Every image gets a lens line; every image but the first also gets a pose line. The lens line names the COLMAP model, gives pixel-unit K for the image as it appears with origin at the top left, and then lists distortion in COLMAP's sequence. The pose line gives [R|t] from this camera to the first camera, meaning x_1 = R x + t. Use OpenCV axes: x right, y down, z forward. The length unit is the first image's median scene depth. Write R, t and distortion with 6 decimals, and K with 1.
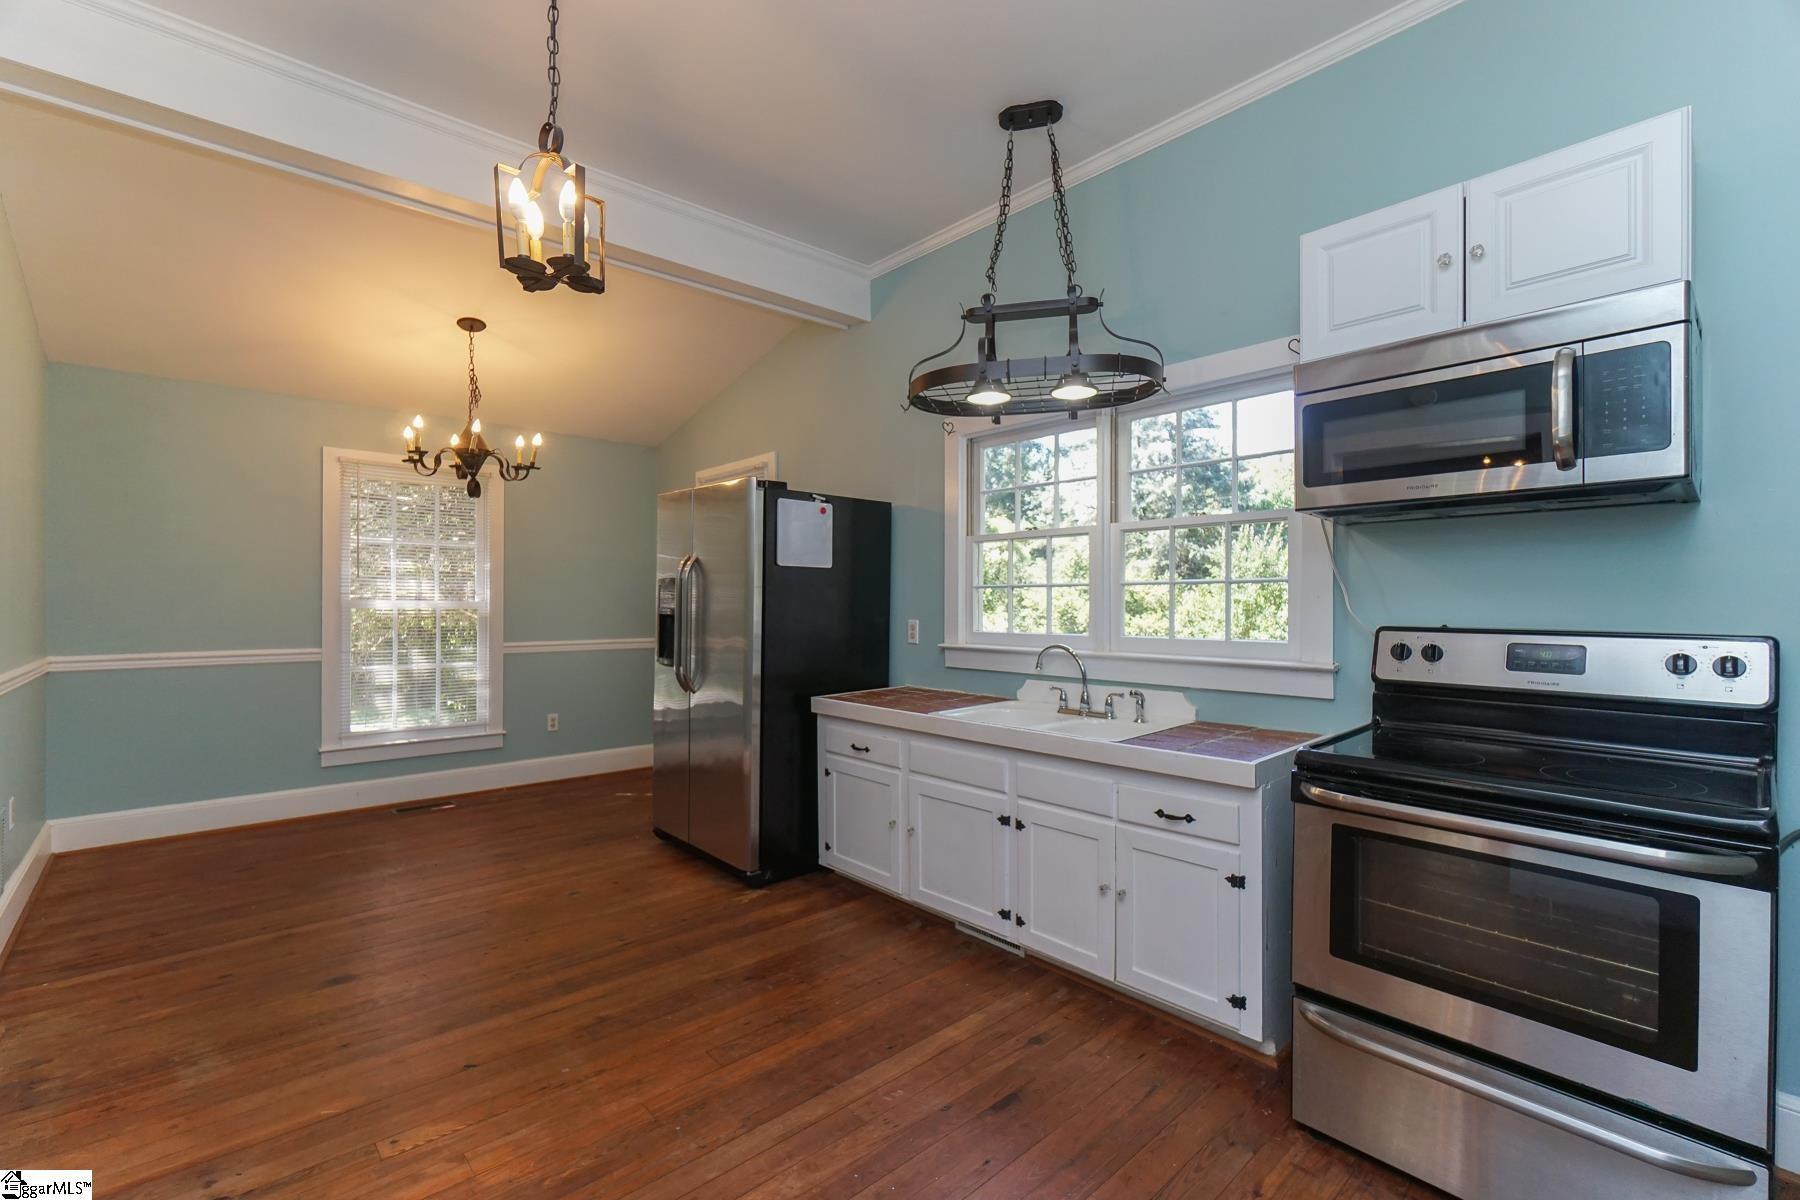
lens RADIAL K [[802.0, 0, 924.8], [0, 802.0, 604.6], [0, 0, 1]] dist [-0.015119, 0.000077]
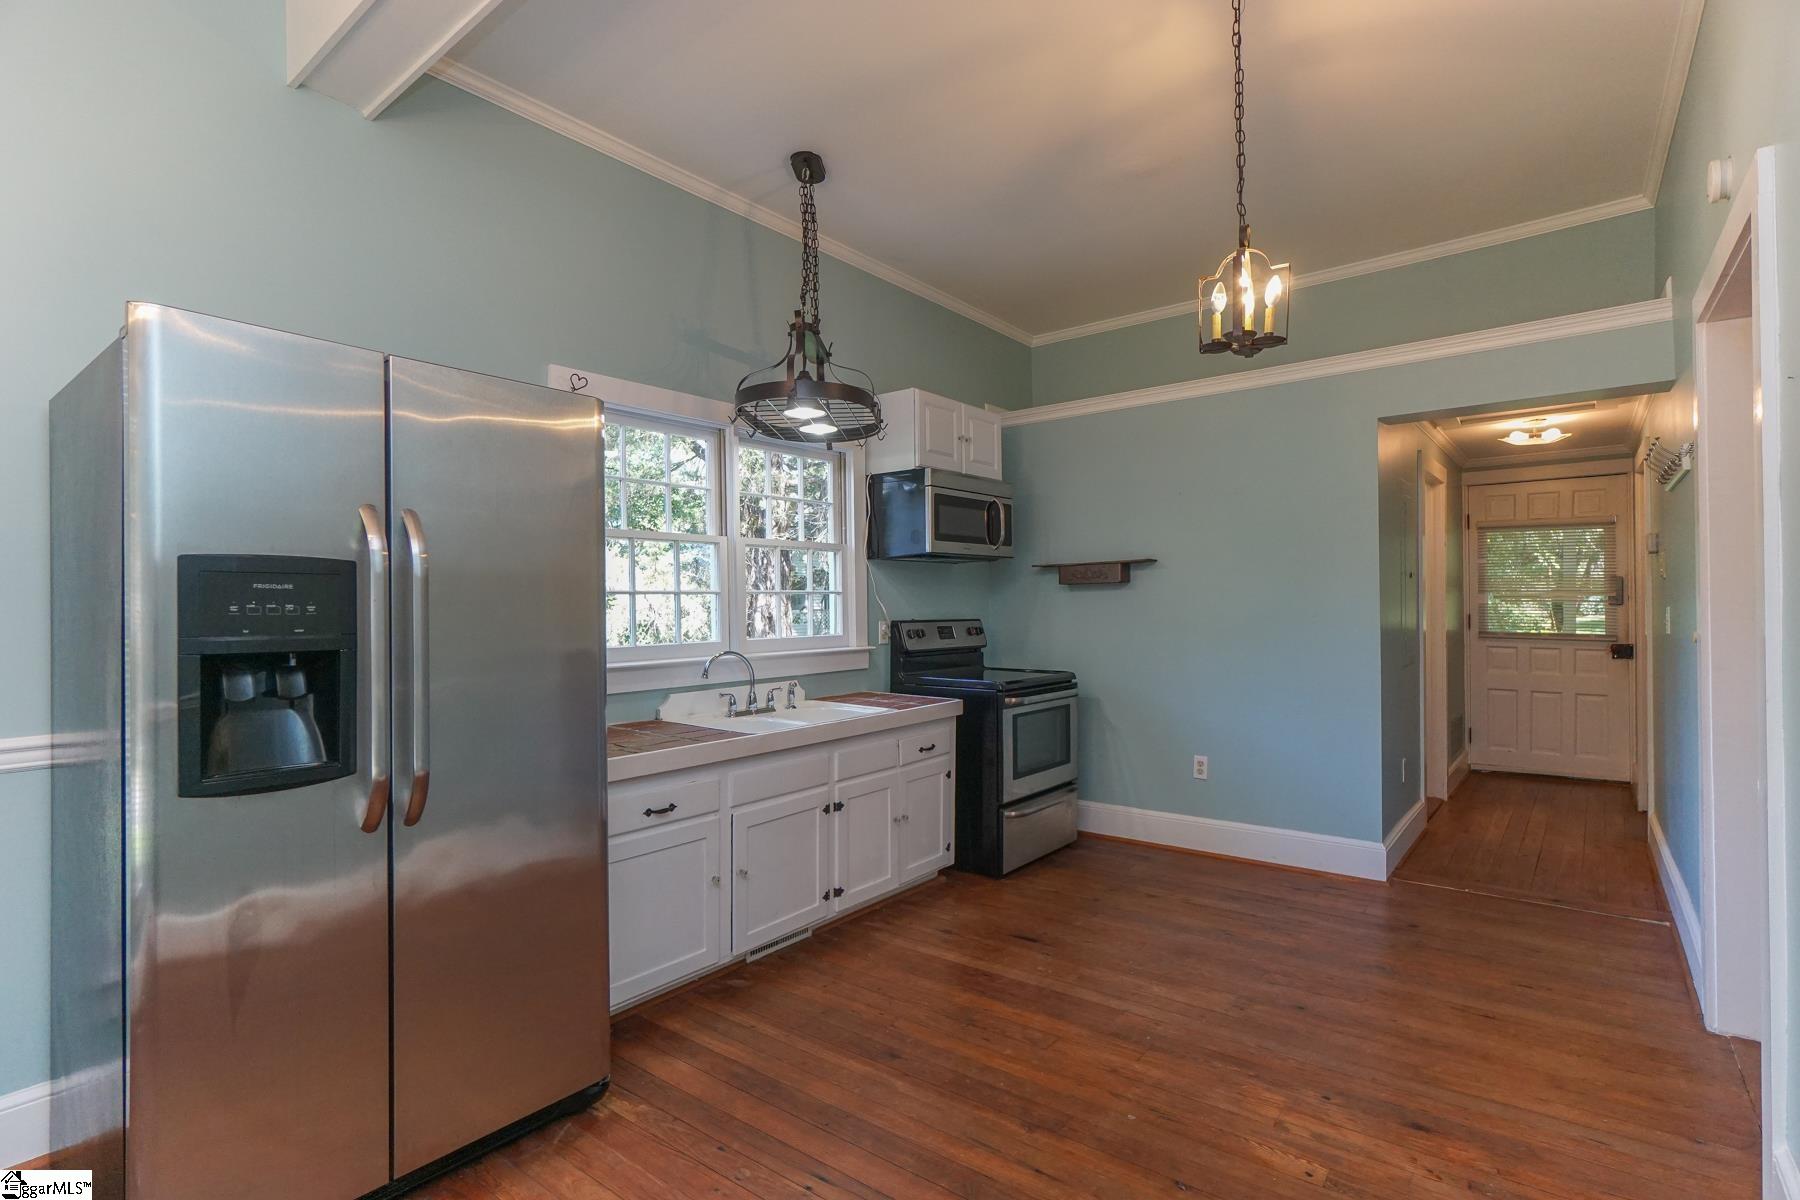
lens RADIAL K [[853.2, 0, 889.3], [0, 853.2, 607.5], [0, 0, 1]] dist [-0.001474, -0.000050]
pose [[-0.151912, -0.005542, 0.988378, -1.088813], [0.005628, 0.999963, 0.006472, -0.013402], [-0.988378, 0.006545, -0.151875, 1.118081]]
